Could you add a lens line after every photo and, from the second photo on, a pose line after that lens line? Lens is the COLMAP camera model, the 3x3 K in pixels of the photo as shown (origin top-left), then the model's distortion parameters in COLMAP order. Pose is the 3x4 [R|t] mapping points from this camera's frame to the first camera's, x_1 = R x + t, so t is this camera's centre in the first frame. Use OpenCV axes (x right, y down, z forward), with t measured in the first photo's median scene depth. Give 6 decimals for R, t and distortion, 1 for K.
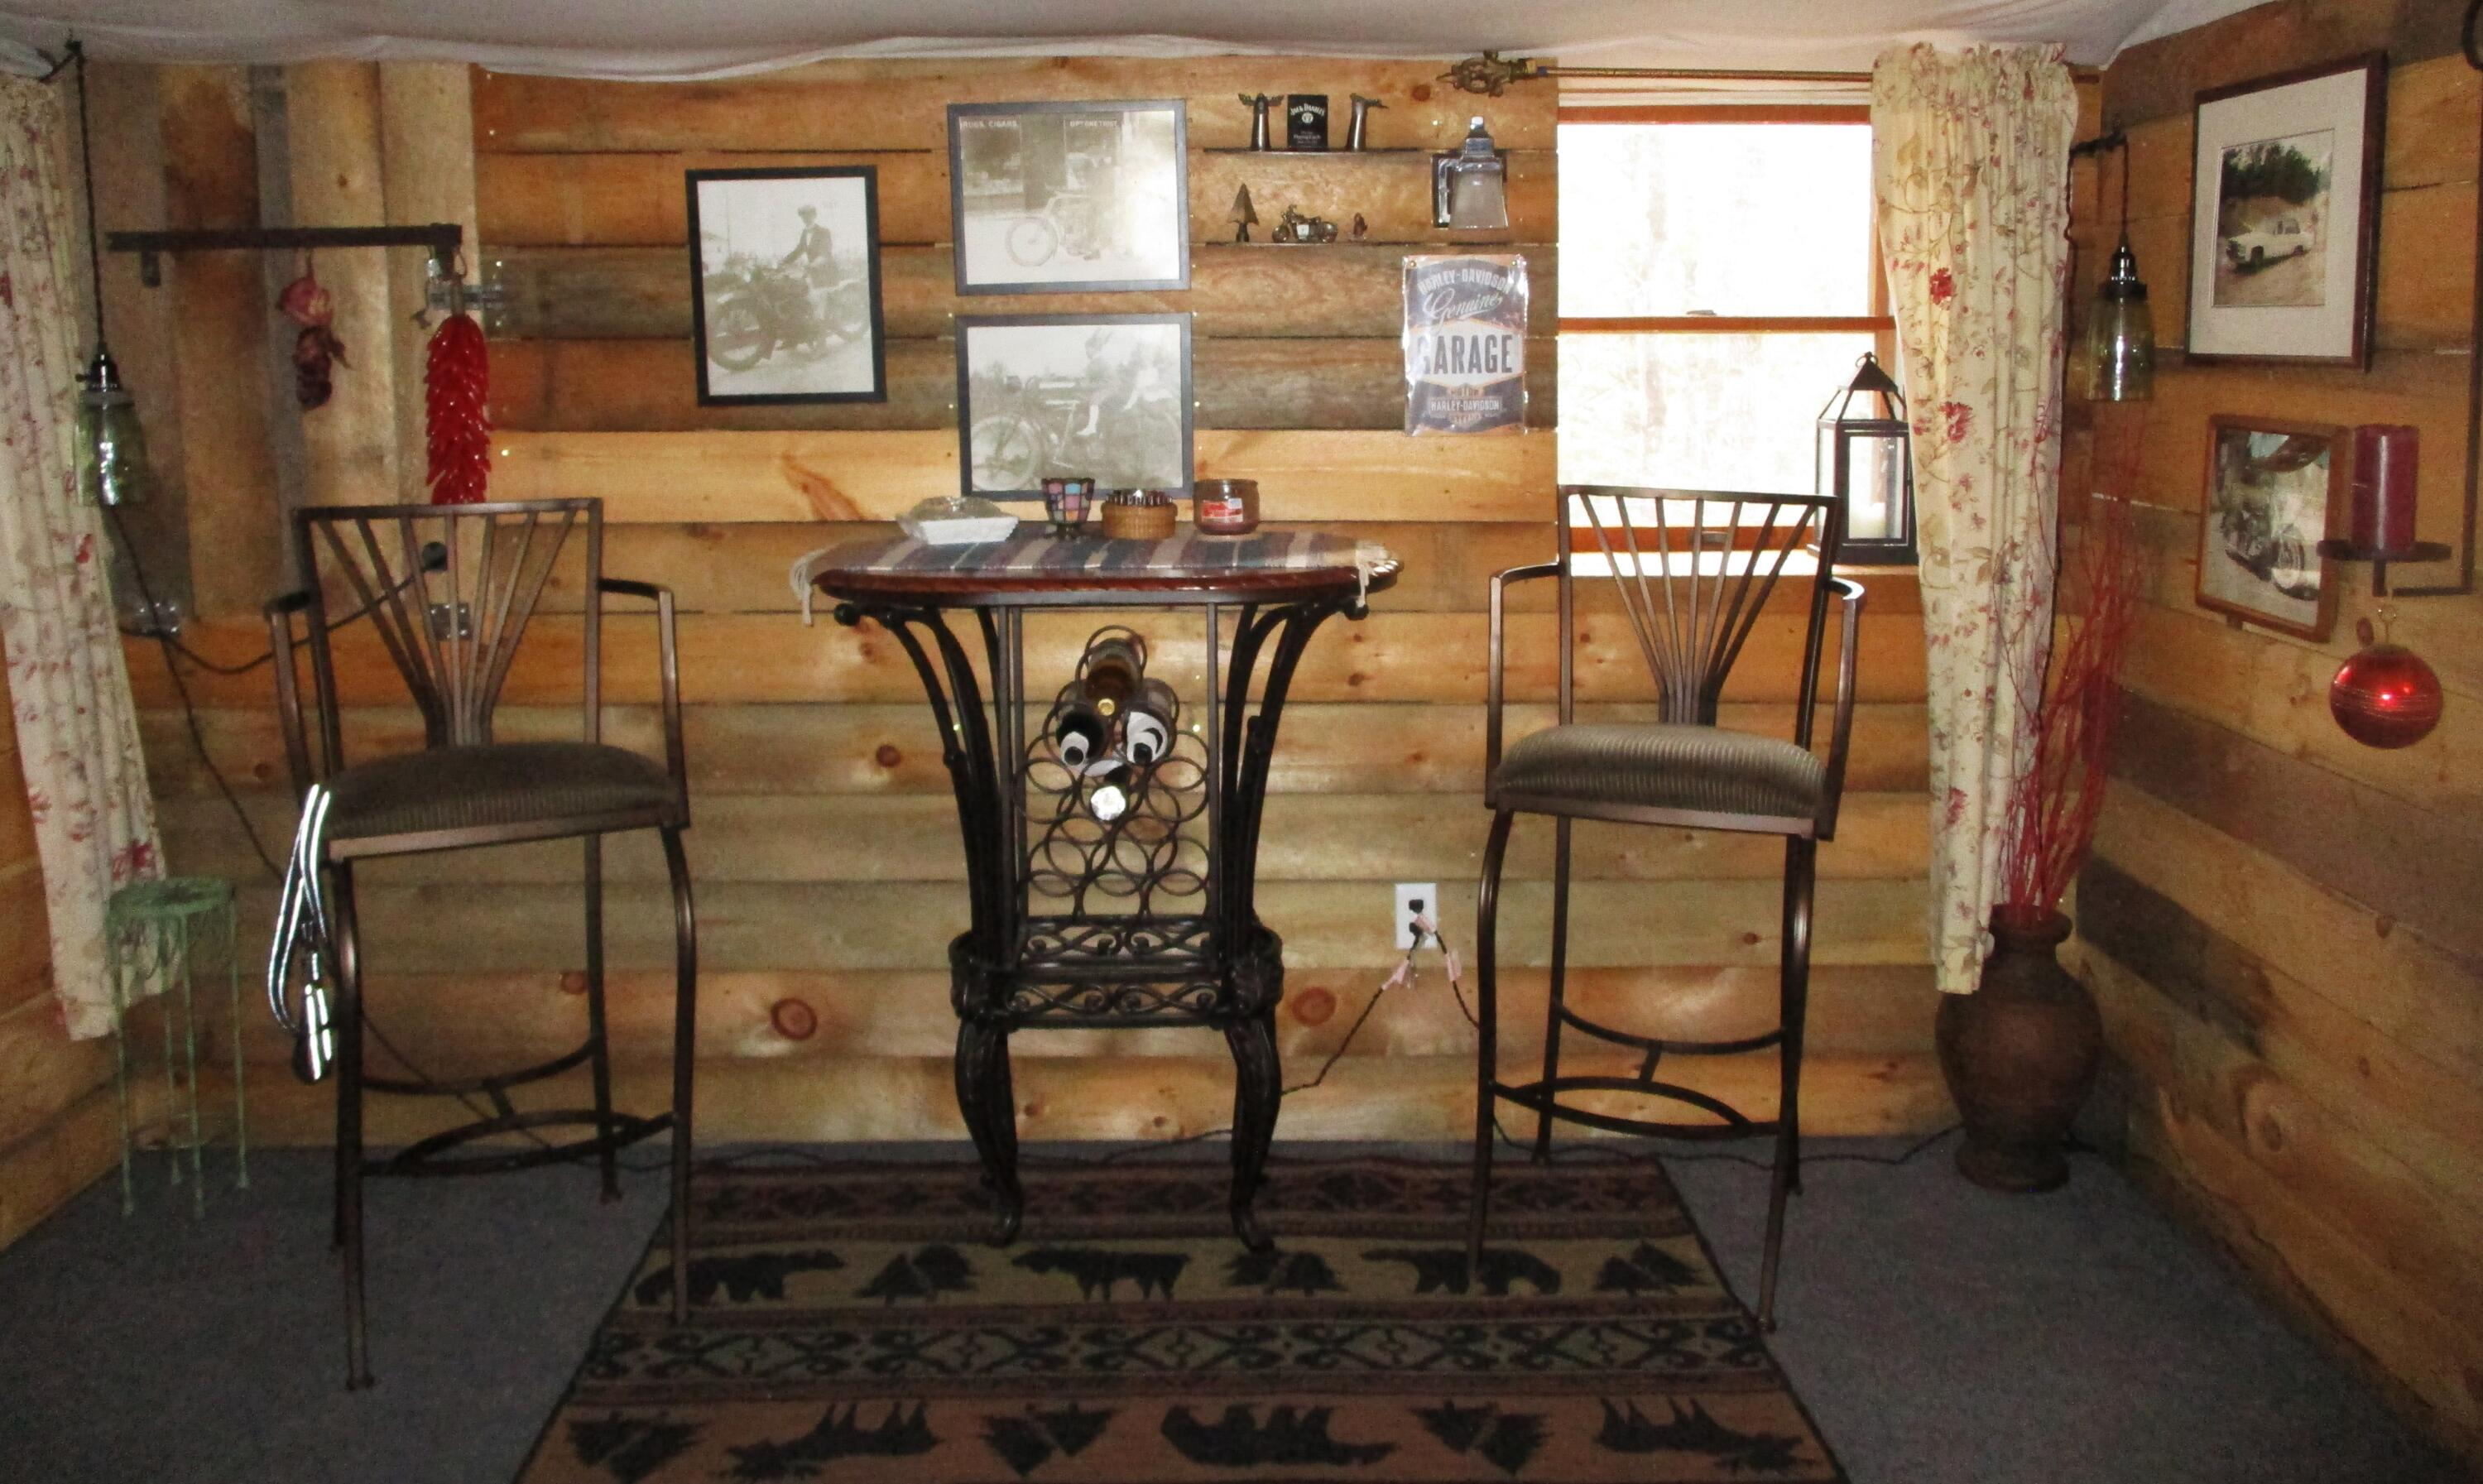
lens RADIAL K [[2696.6, 0, 1241.5], [0, 2696.6, 742.0], [0, 0, 1]] dist [-0.025572, 0.009920]
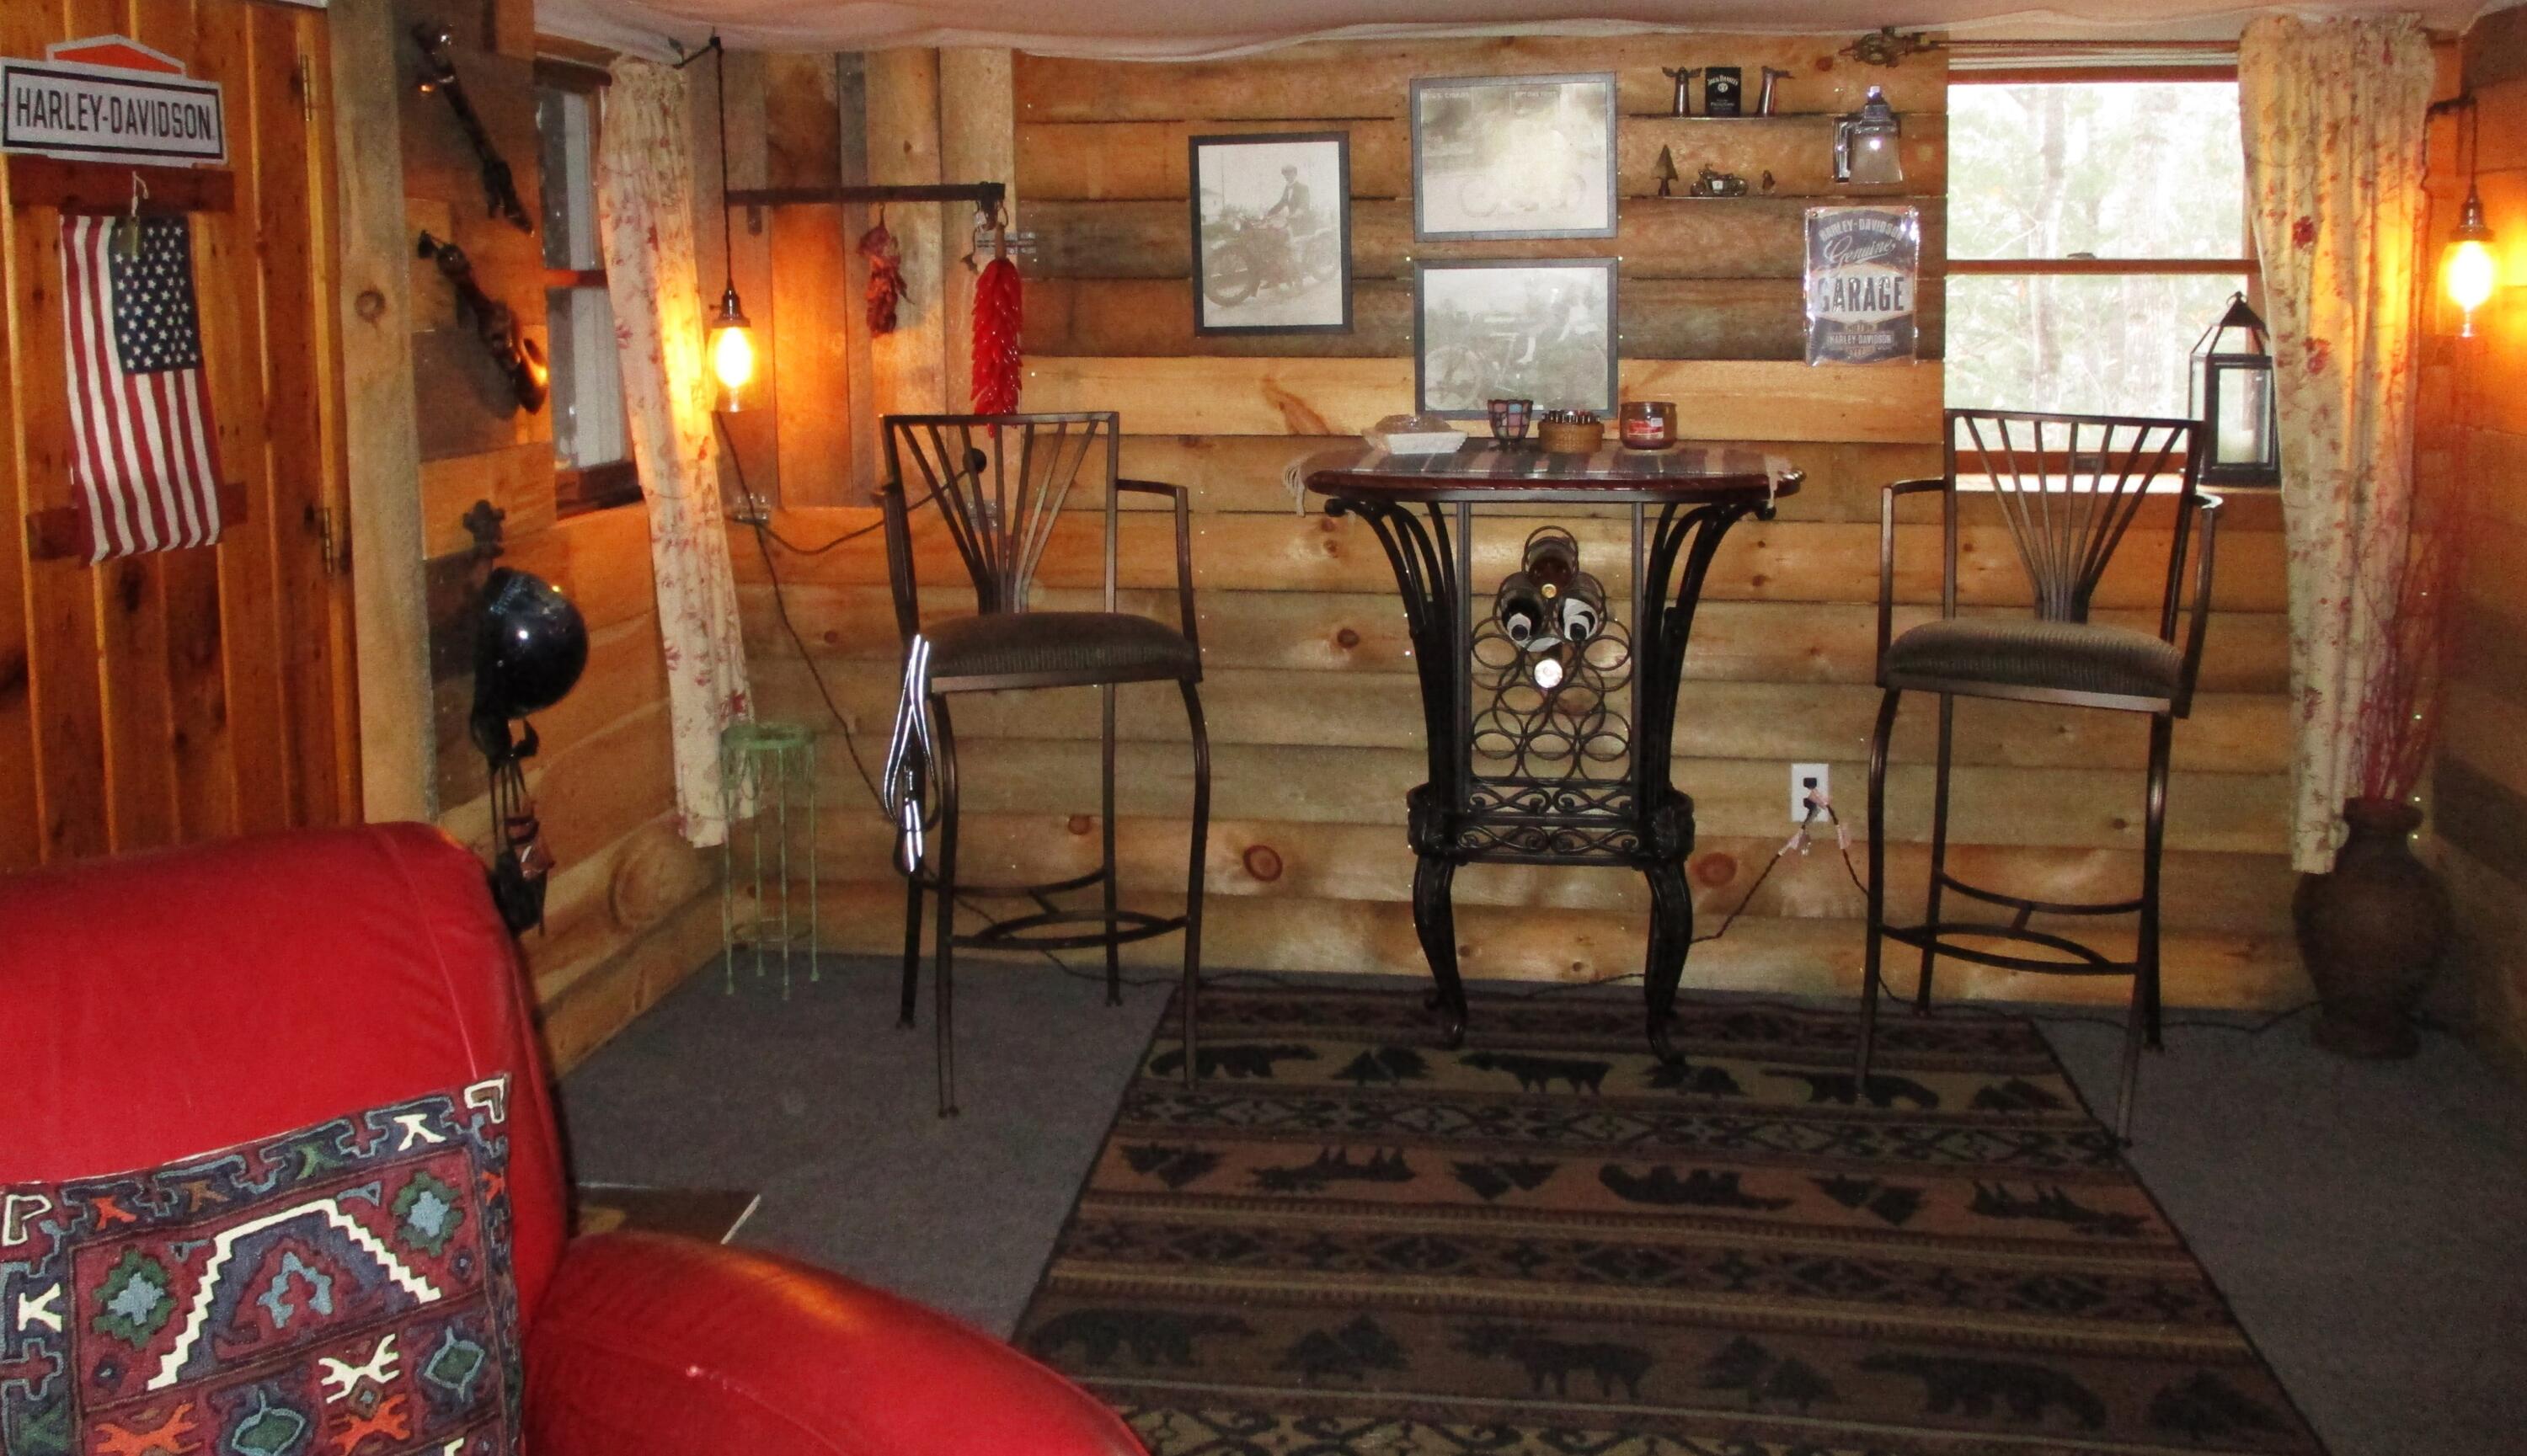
lens RADIAL K [[2567.9, 0, 1272.0], [0, 2567.9, 559.9], [0, 0, 1]] dist [-0.010099, -0.025060]
pose [[0.990258, 0.016196, -0.138298, -0.011645], [-0.021712, 0.999024, -0.038469, 0.015014], [0.137540, 0.041097, 0.989643, -0.098217]]
